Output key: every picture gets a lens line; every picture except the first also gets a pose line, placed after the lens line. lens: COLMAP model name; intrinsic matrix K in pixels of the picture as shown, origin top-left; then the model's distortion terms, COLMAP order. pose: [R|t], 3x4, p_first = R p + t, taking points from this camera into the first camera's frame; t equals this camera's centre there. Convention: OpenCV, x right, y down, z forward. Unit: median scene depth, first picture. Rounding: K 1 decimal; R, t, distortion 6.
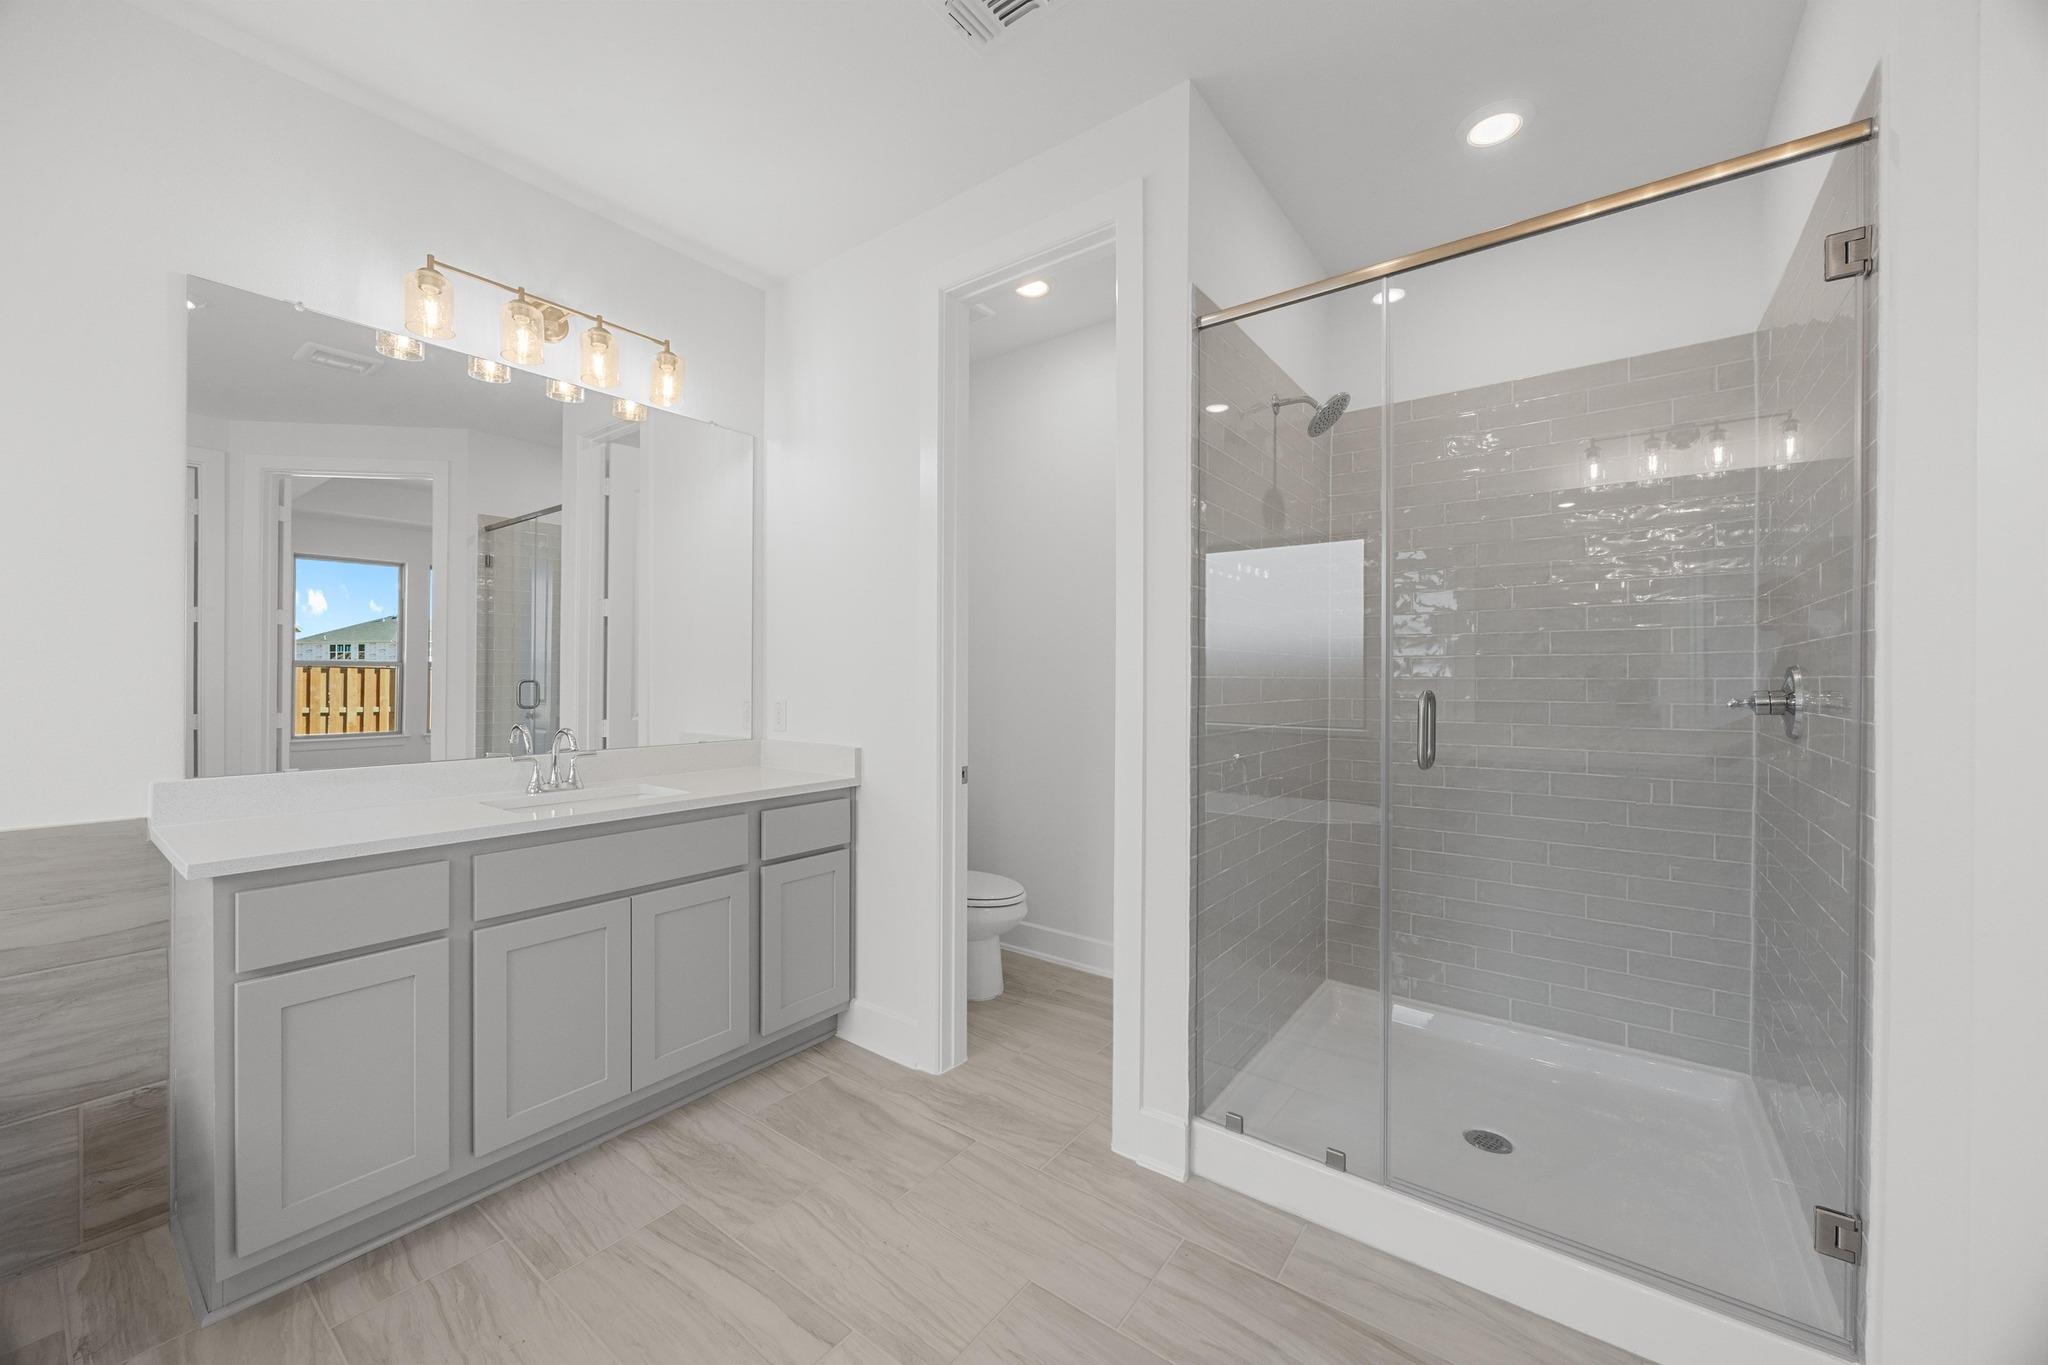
lens RADIAL K [[775.1, 0, 1021.4], [0, 775.1, 691.3], [0, 0, 1]] dist [0.001217, 0.000451]
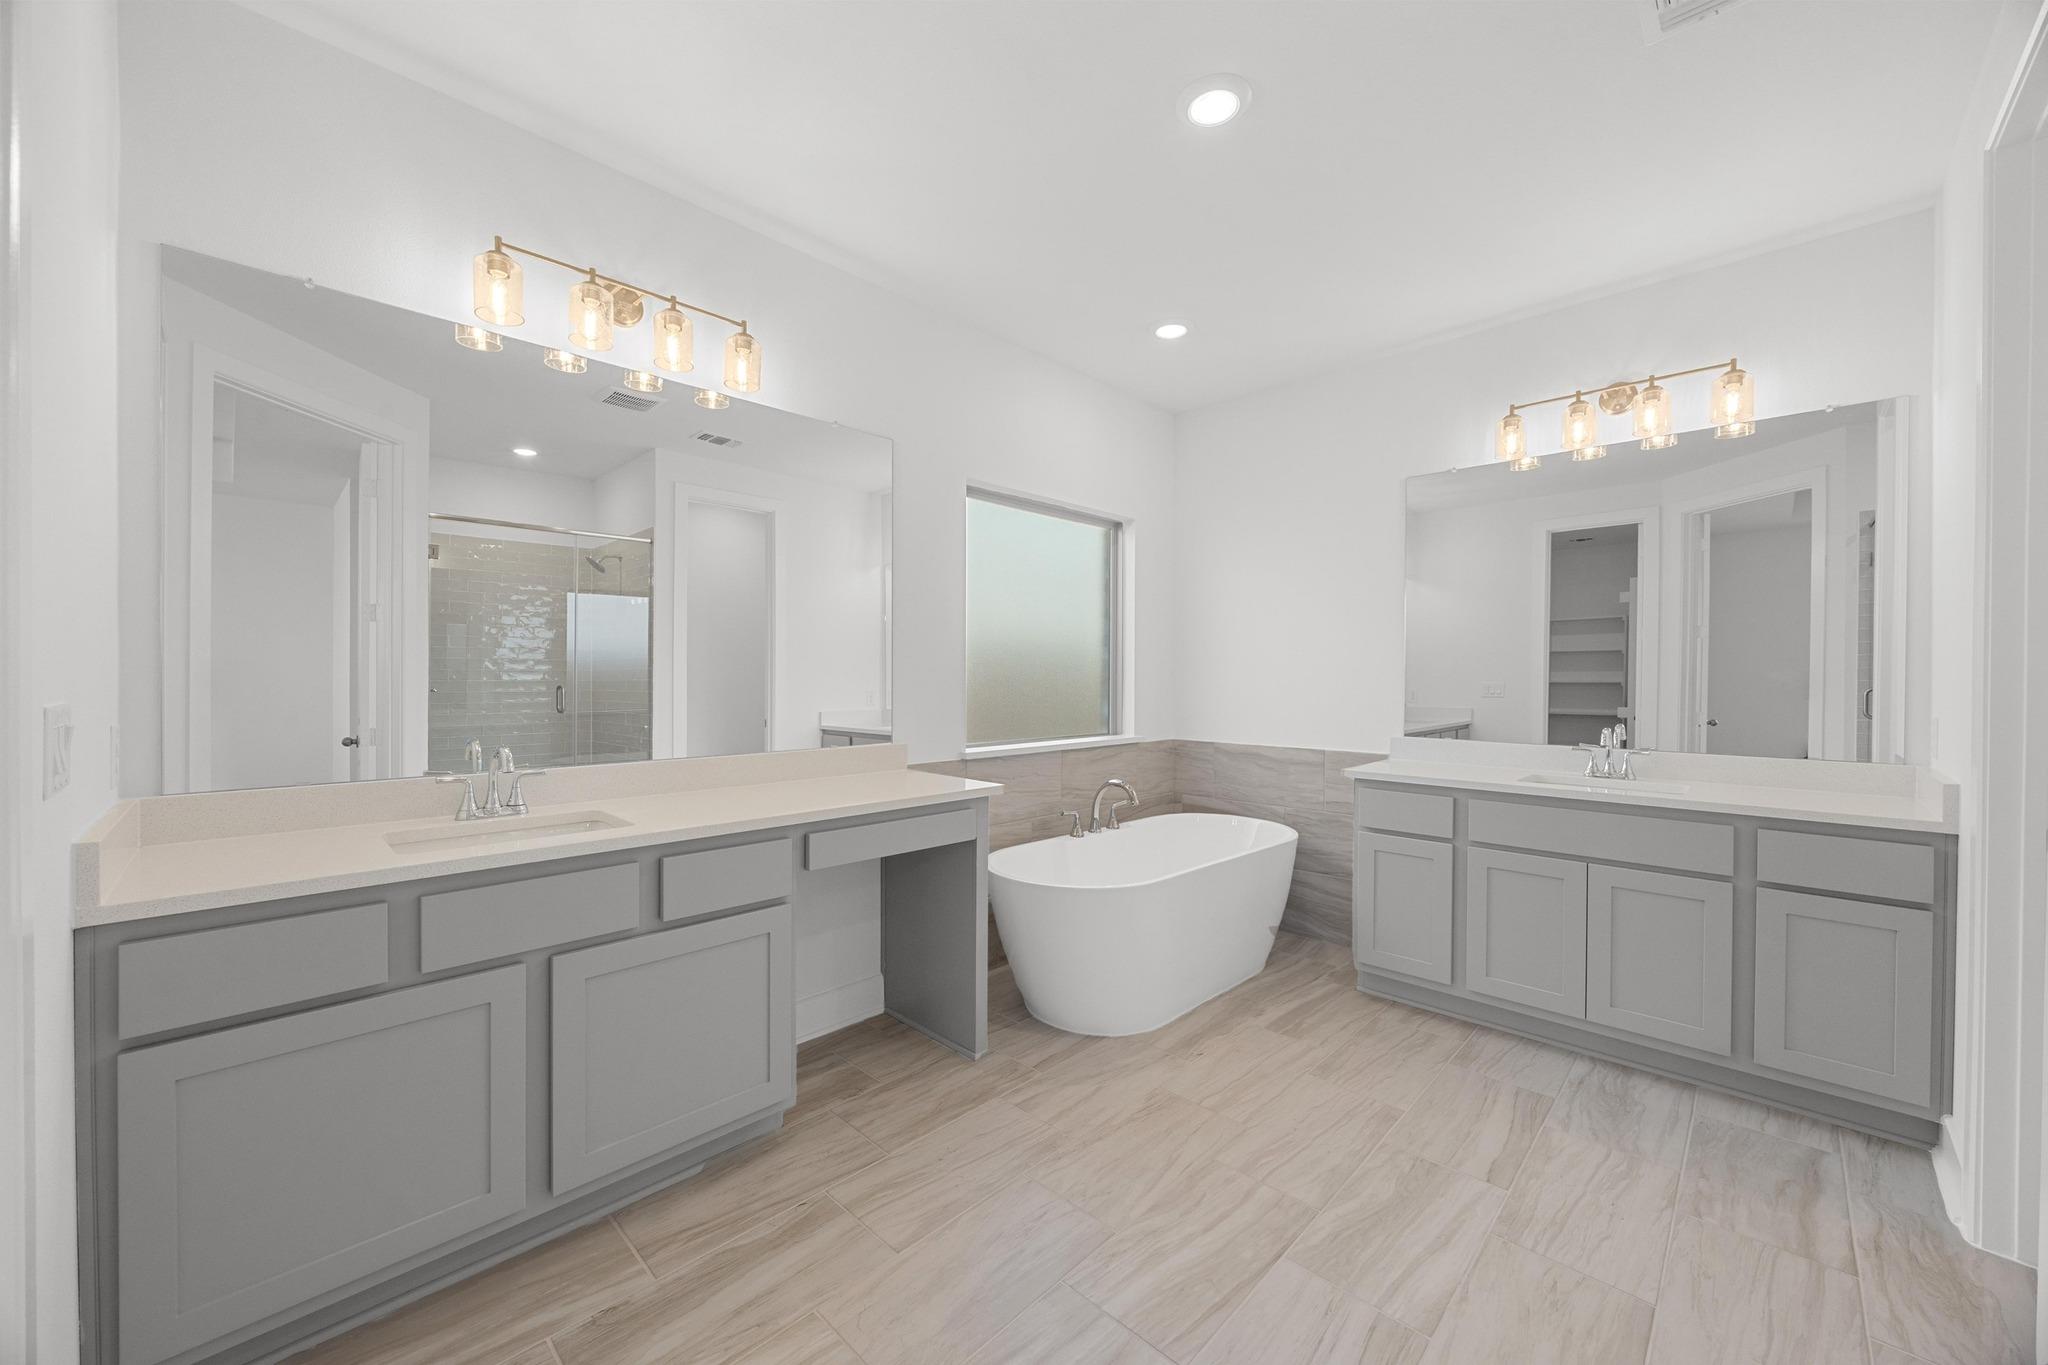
lens RADIAL K [[775.1, 0, 1026.4], [0, 775.1, 679.3], [0, 0, 1]] dist [0.001217, 0.000451]
pose [[-0.120115, 0.003270, -0.992755, 0.836839], [-0.014375, 0.999884, 0.005033, -0.027396], [0.992656, 0.014875, -0.120054, 0.238708]]
